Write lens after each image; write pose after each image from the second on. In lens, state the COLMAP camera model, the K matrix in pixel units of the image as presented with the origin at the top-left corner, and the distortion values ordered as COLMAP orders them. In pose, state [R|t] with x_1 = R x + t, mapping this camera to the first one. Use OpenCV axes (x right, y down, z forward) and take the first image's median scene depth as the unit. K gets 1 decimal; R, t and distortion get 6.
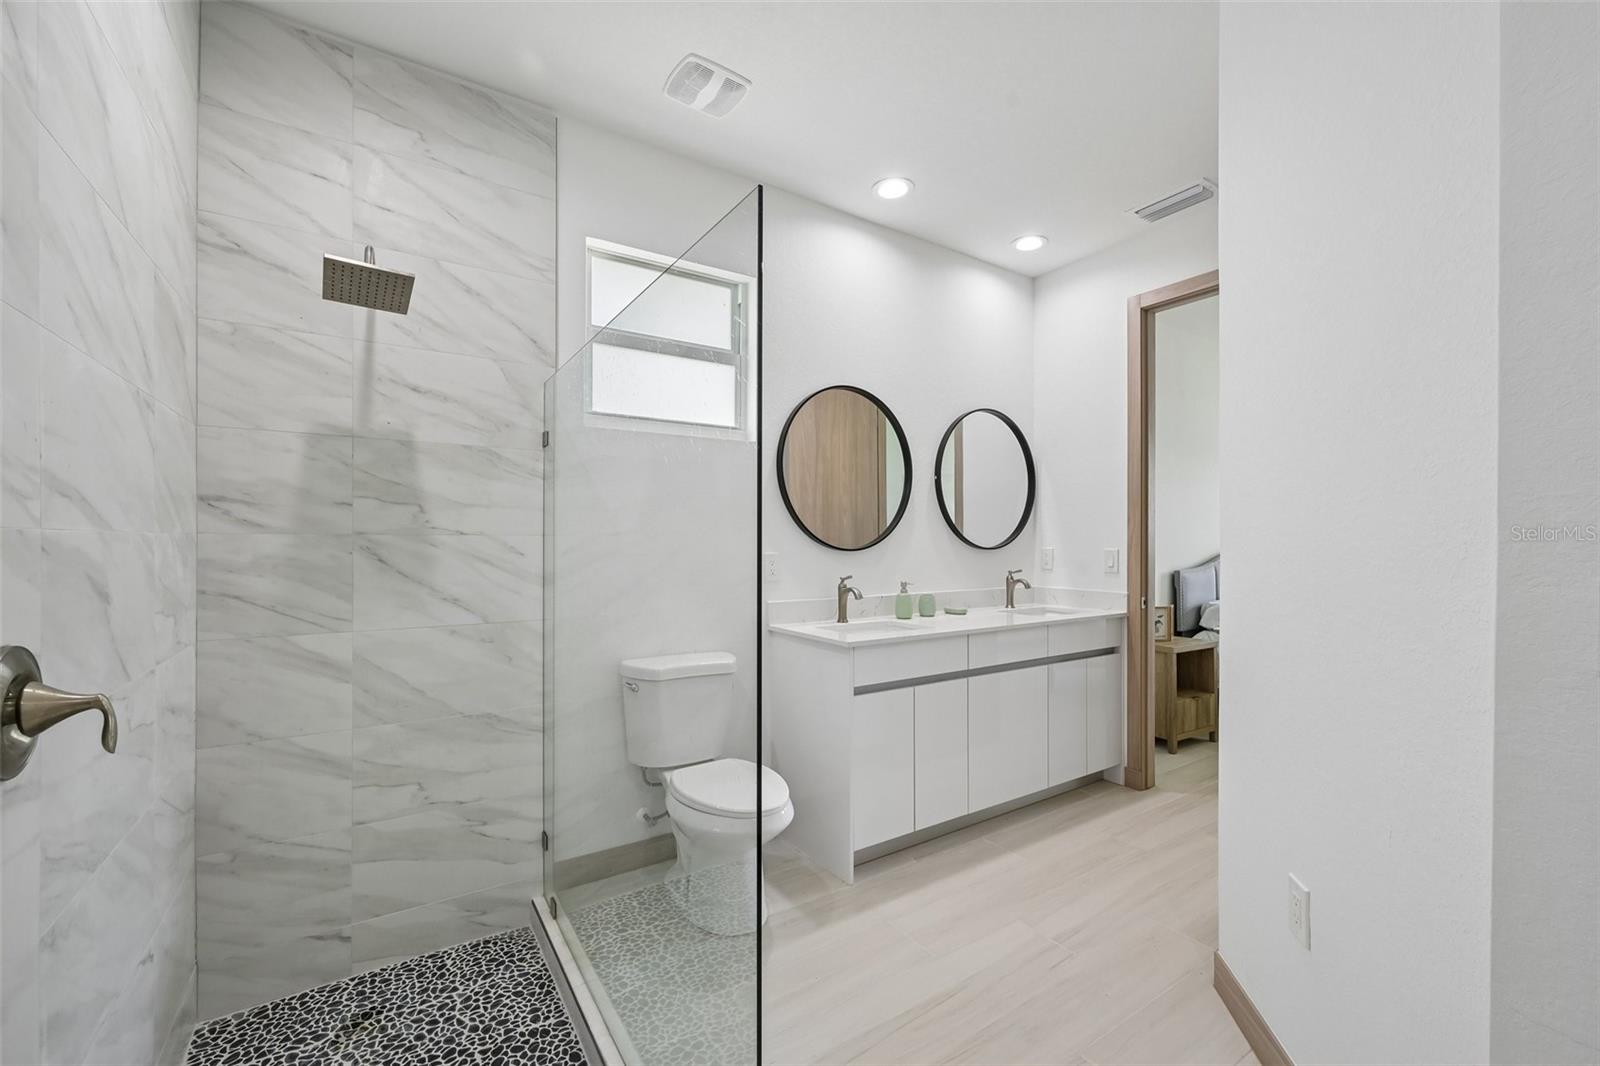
lens RADIAL K [[656.2, 0, 800.0], [0, 656.2, 533.0], [0, 0, 1]] dist [-0.000371, -0.000039]
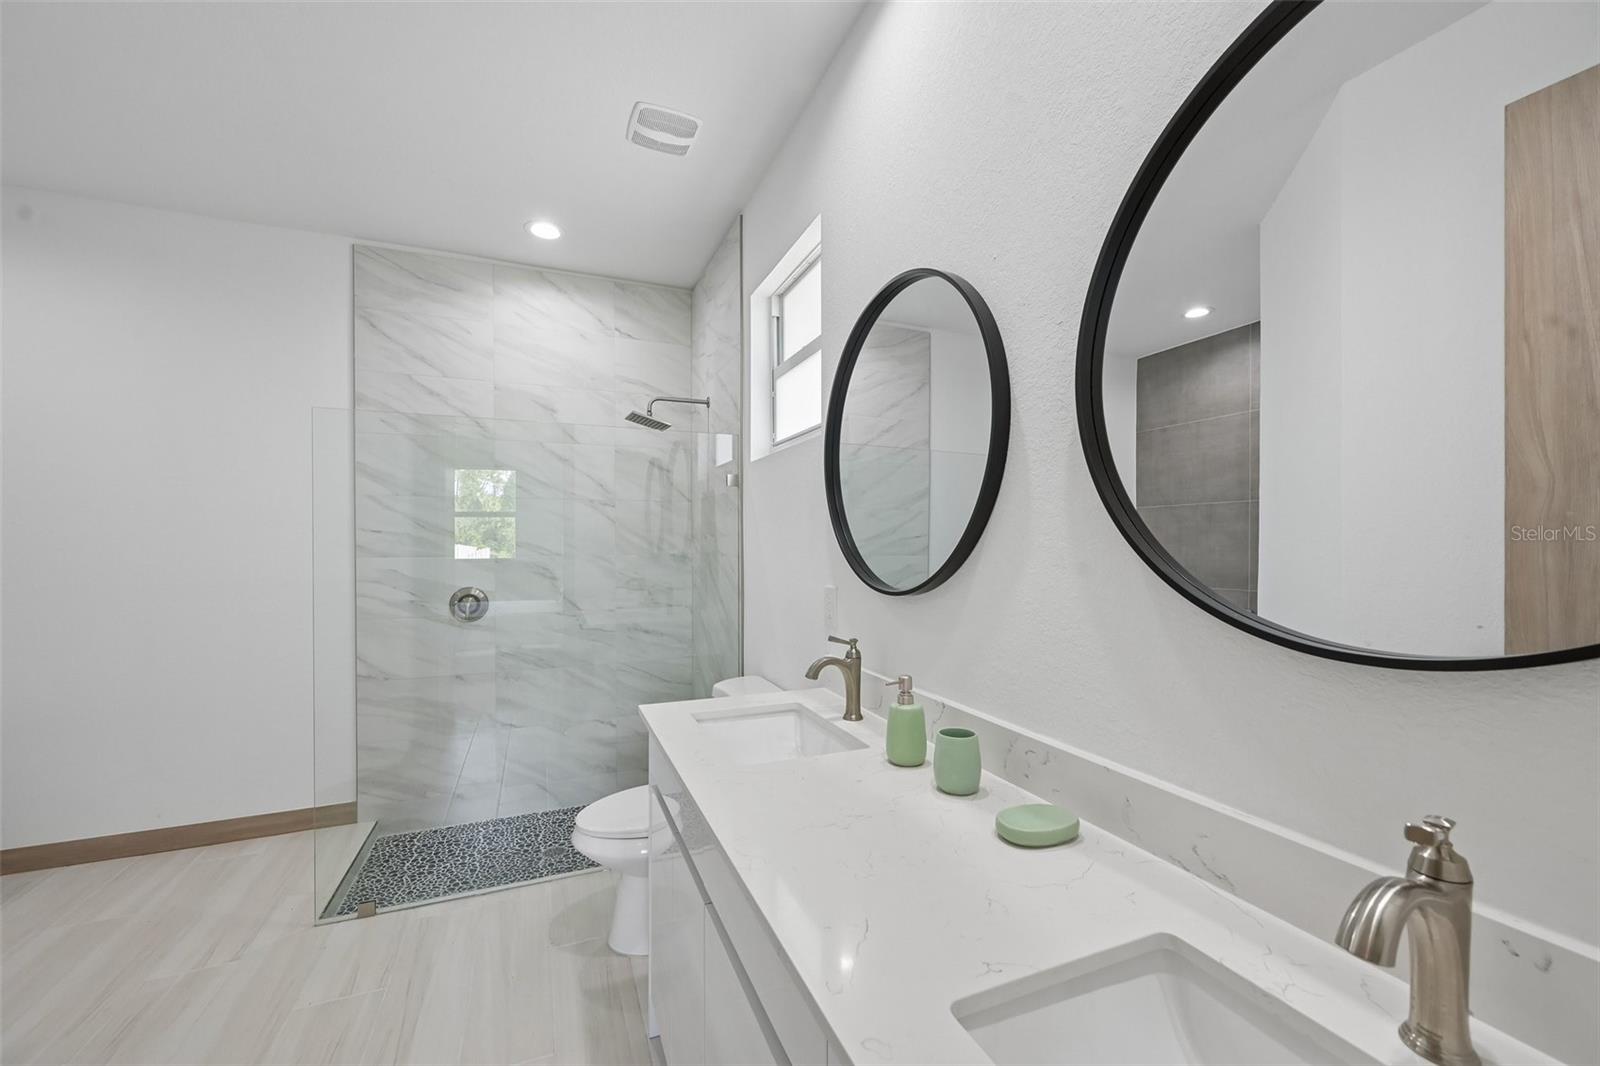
lens RADIAL K [[631.0, 0, 803.5], [0, 631.0, 538.8], [0, 0, 1]] dist [-0.002340, 0.000355]
pose [[-0.183894, -0.000837, -0.982946, 0.893083], [0.014219, 0.999893, -0.003511, -0.030855], [0.982843, -0.014622, -0.183862, 1.561846]]
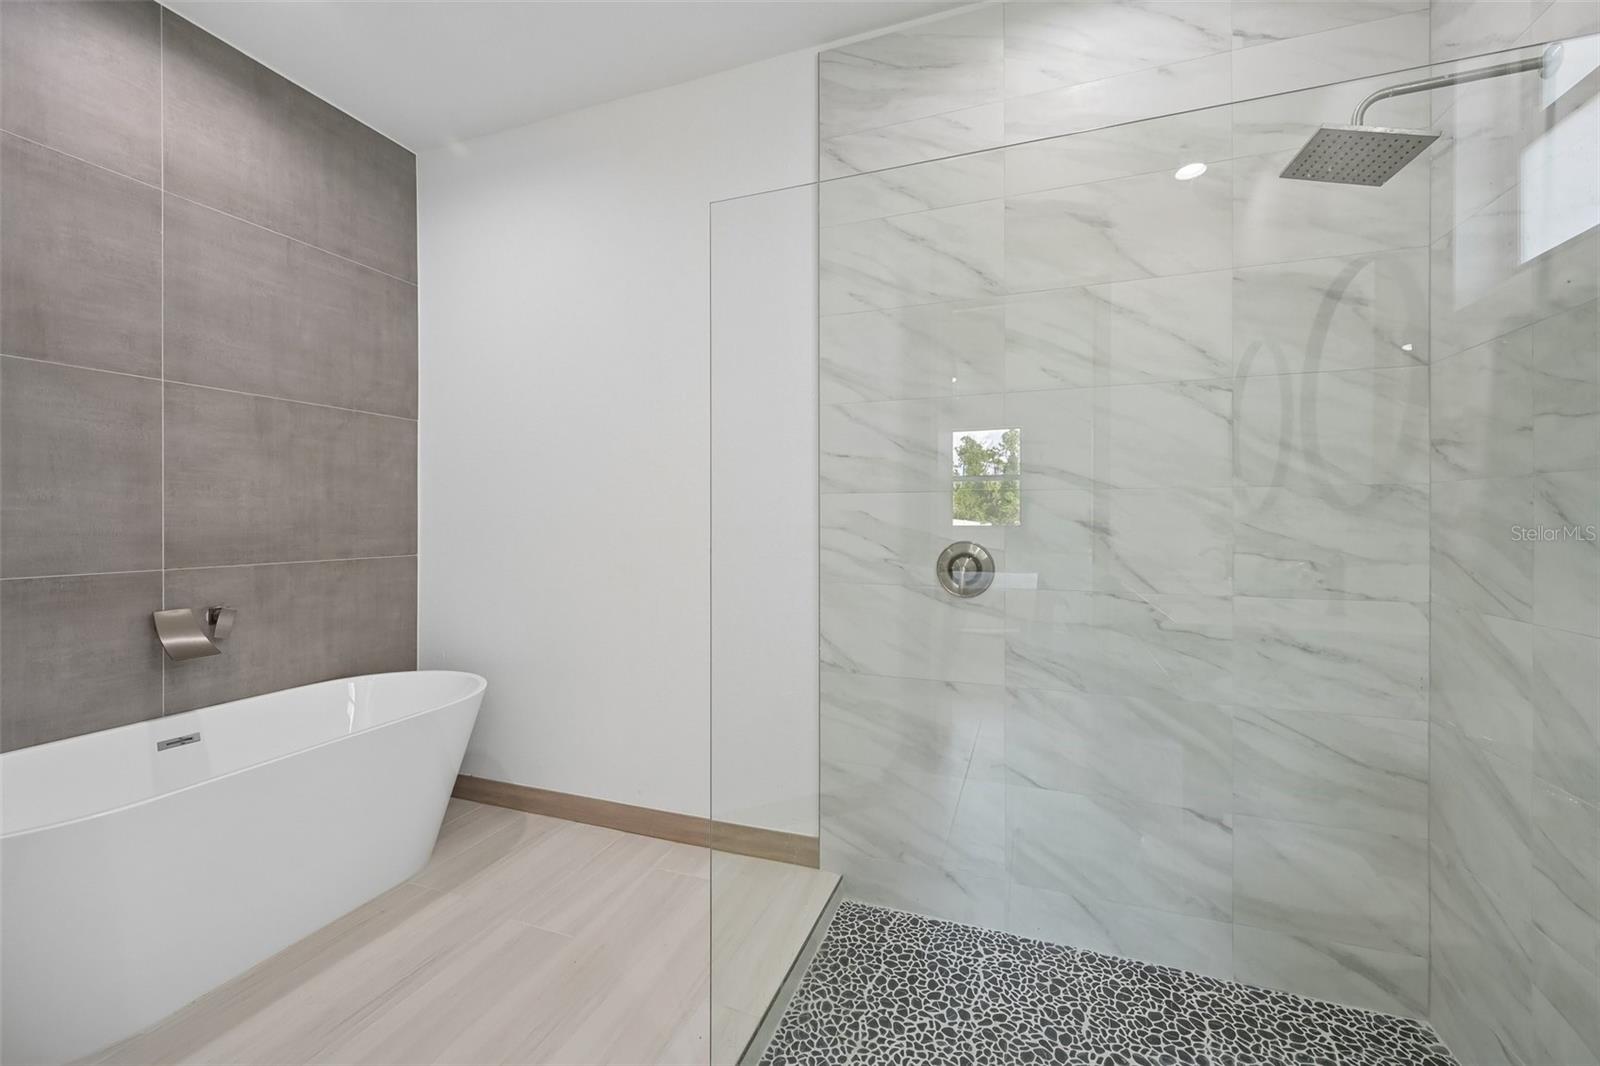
lens RADIAL K [[643.5, 0, 808.2], [0, 643.5, 526.5], [0, 0, 1]] dist [-0.003783, 0.000216]
pose [[-0.797633, 0.004356, -0.603127, 0.274958], [0.006458, 0.999978, -0.001320, 0.050704], [0.603108, -0.004948, -0.797644, 1.083215]]
